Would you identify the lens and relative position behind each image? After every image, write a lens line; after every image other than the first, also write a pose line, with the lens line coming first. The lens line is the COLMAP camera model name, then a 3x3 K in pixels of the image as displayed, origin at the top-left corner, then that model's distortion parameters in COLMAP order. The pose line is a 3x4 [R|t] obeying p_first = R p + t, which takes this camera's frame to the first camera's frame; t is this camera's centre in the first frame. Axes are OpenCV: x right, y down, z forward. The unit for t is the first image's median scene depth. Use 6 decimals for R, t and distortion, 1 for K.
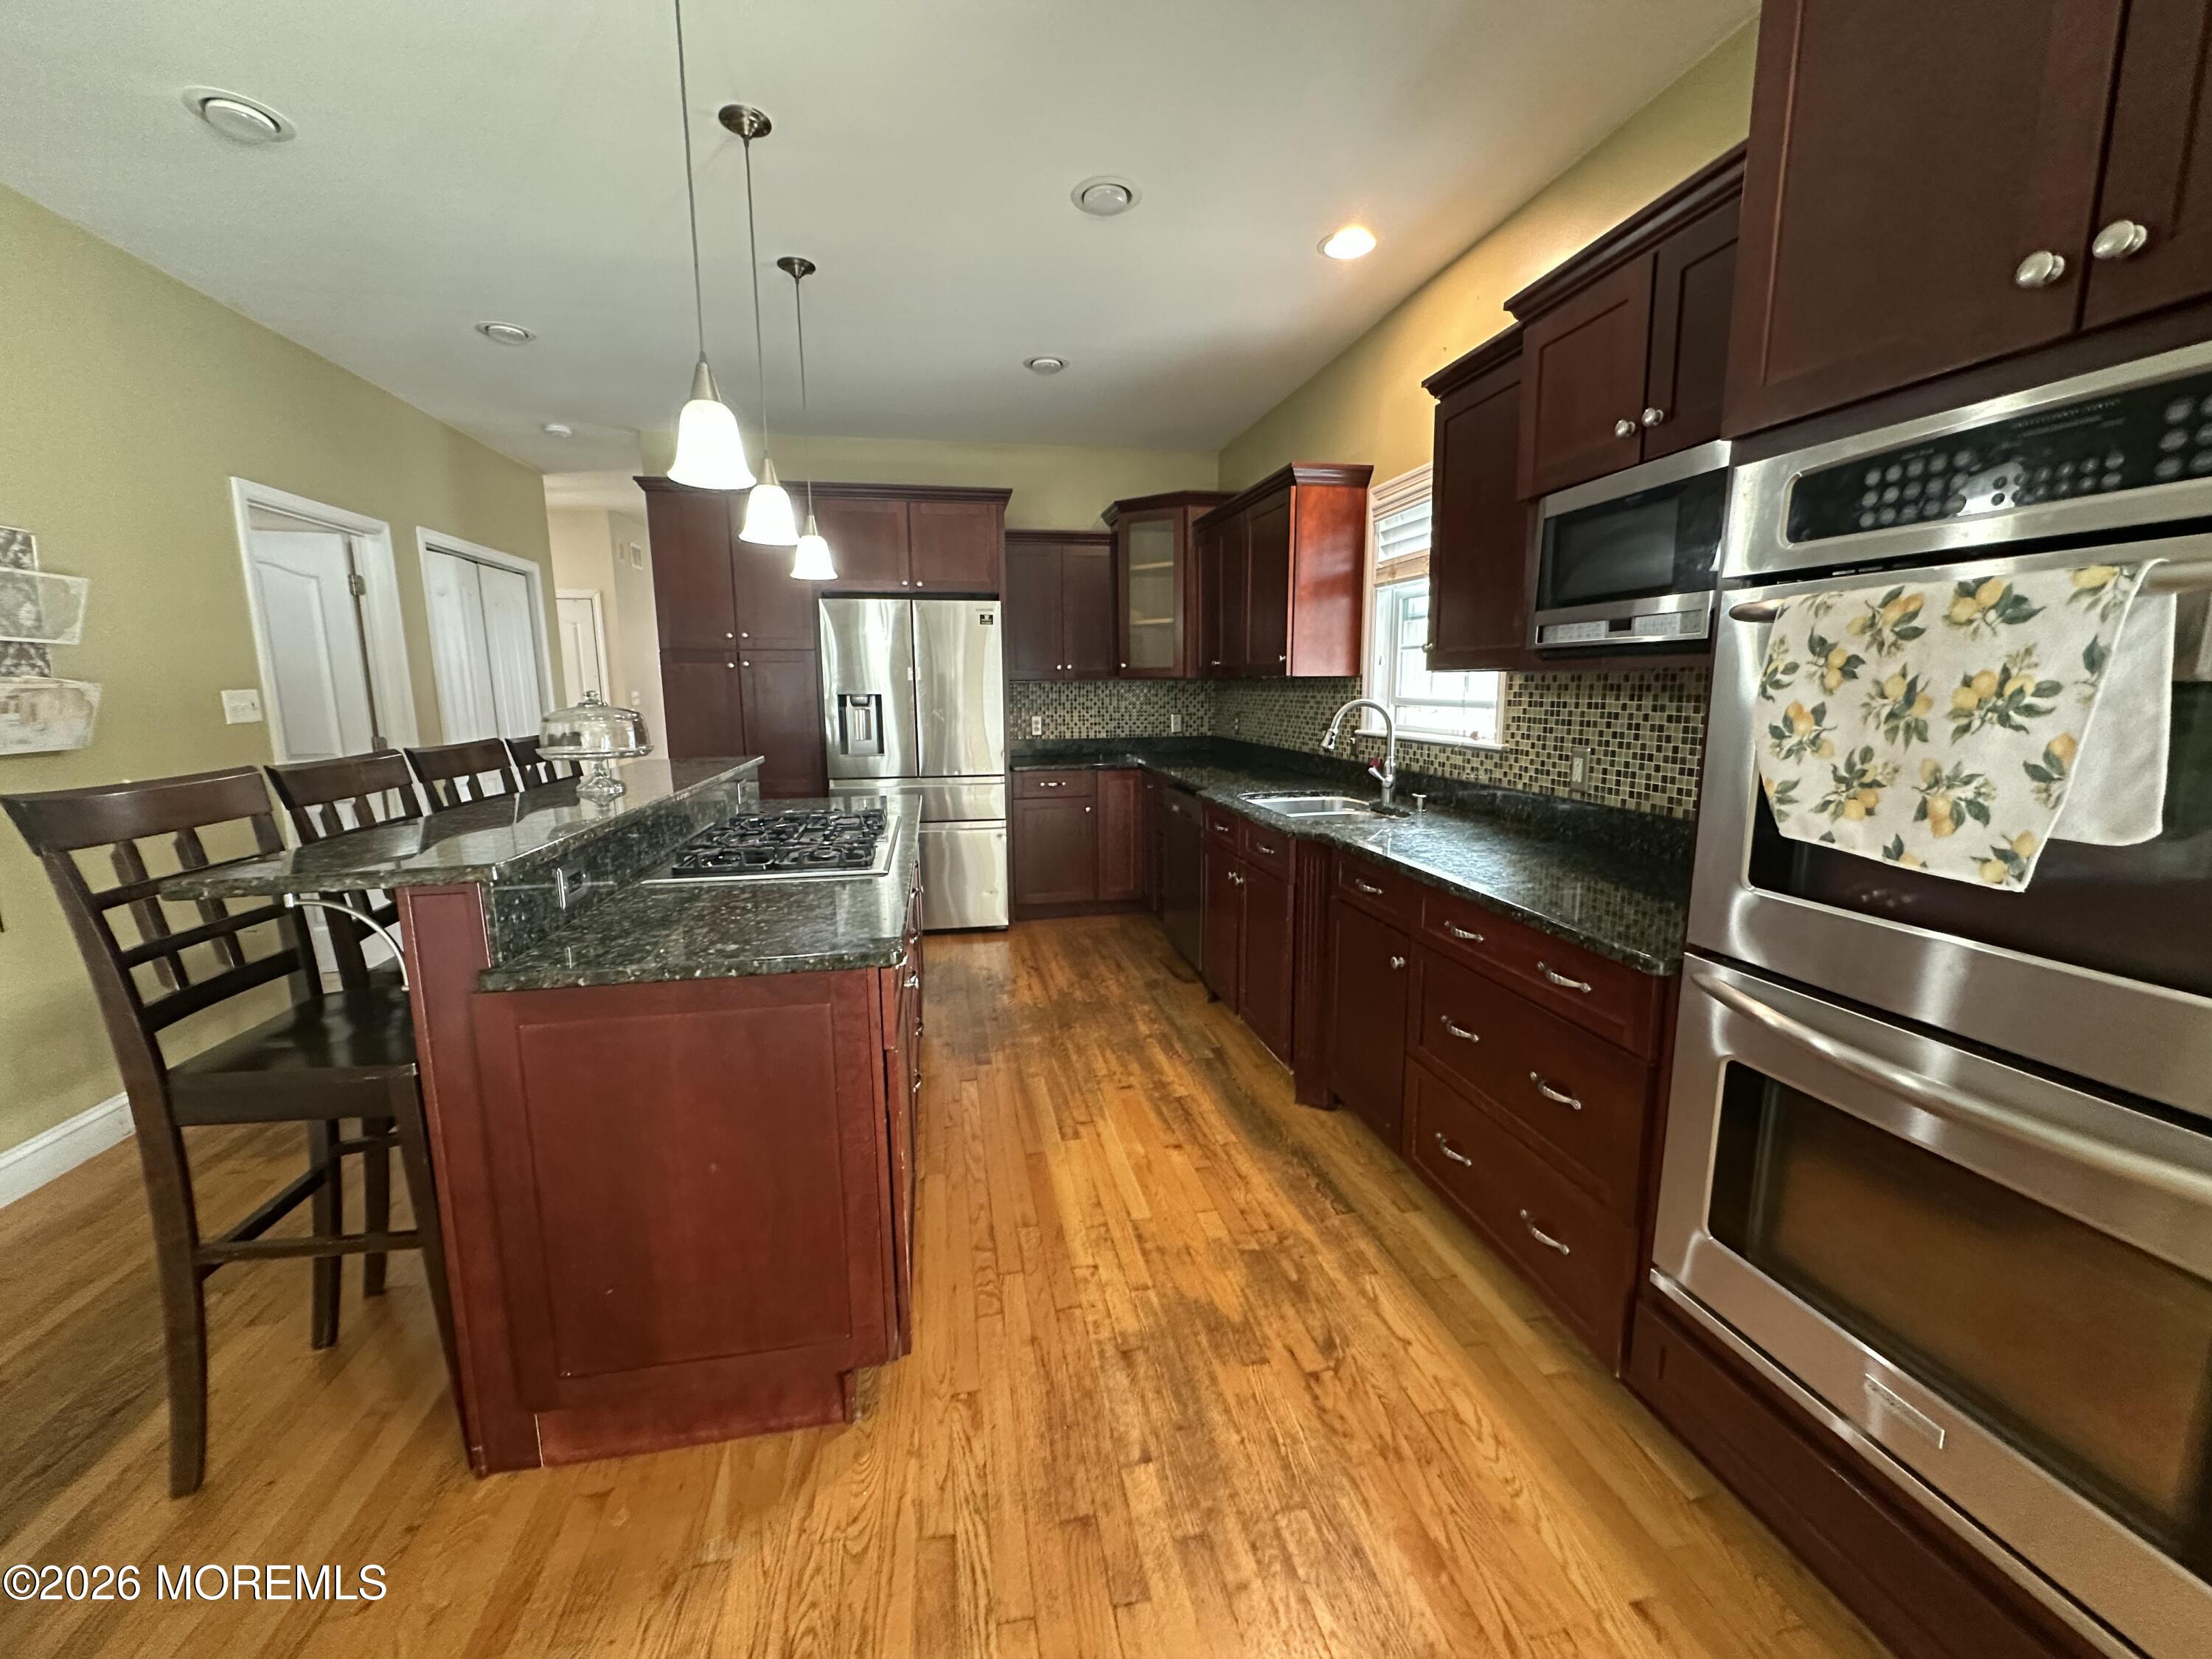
lens RADIAL K [[876.7, 0, 1106.0], [0, 876.7, 824.0], [0, 0, 1]] dist [-0.001302, -0.000040]
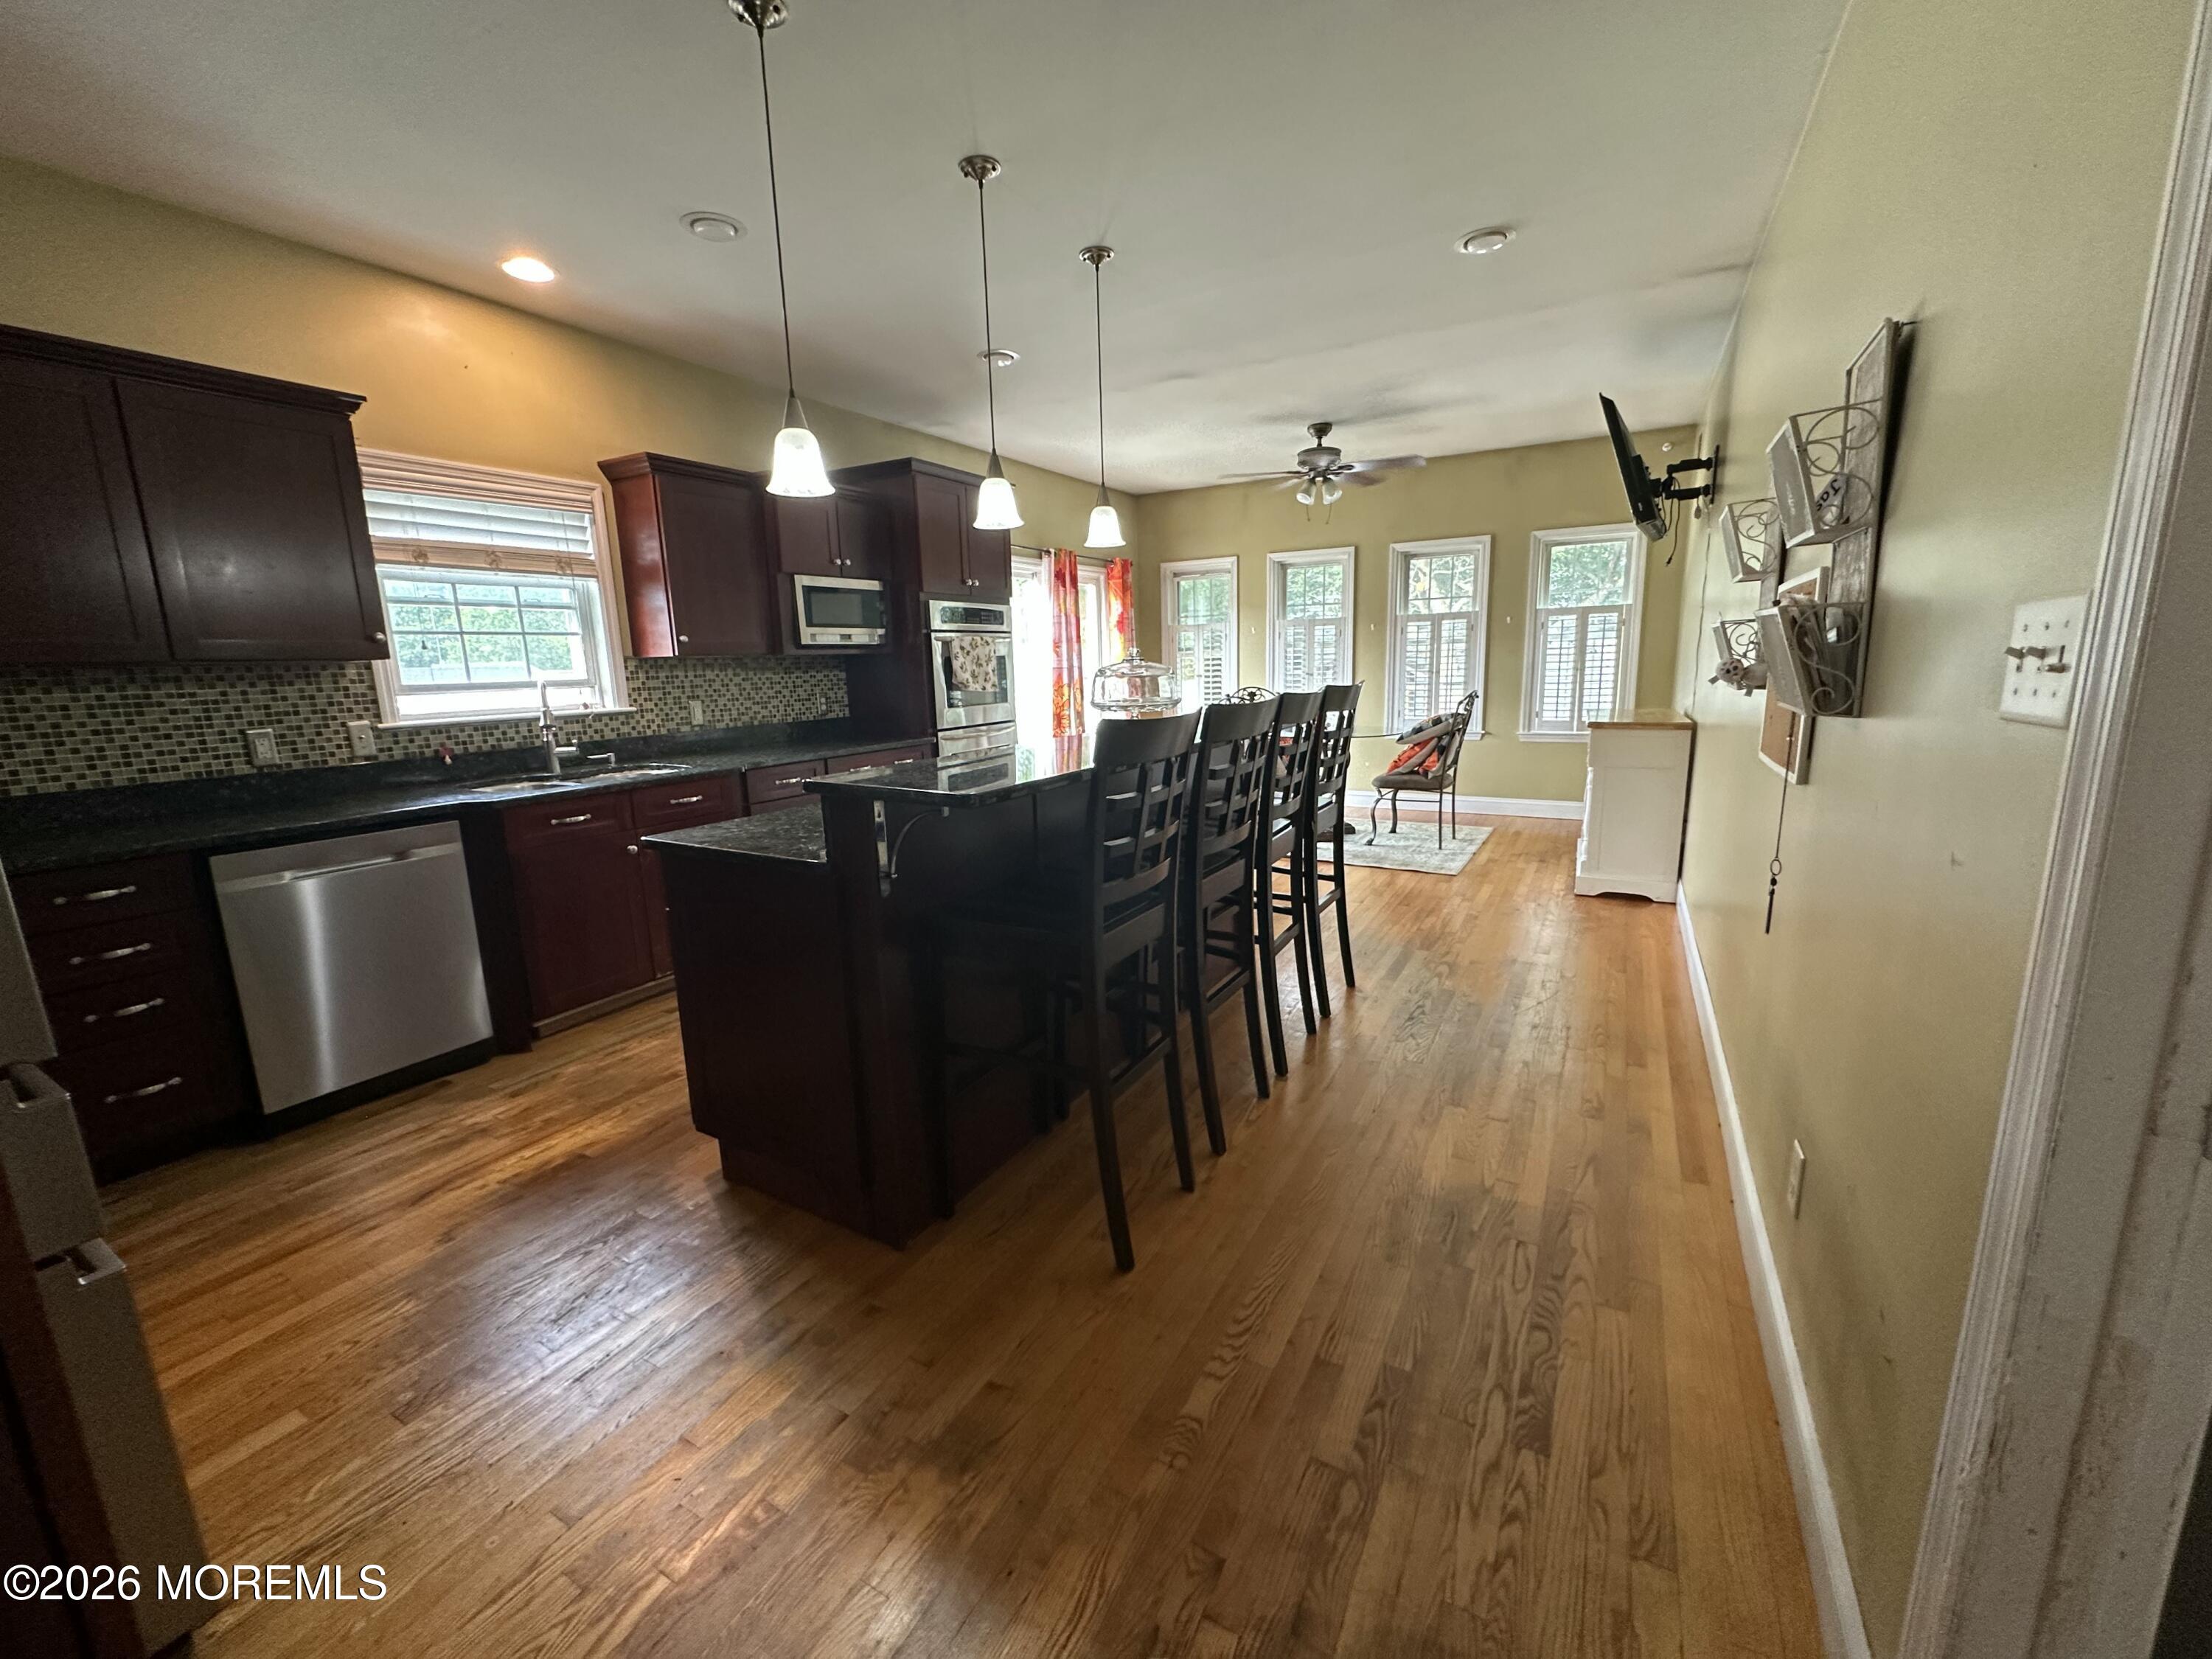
lens RADIAL K [[876.7, 0, 1106.4], [0, 876.7, 825.5], [0, 0, 1]] dist [-0.001302, -0.000040]
pose [[-0.754438, -0.097838, 0.649038, -1.199095], [0.134533, 0.944785, 0.298801, -0.254879], [-0.642436, 0.312744, -0.699619, 1.715295]]
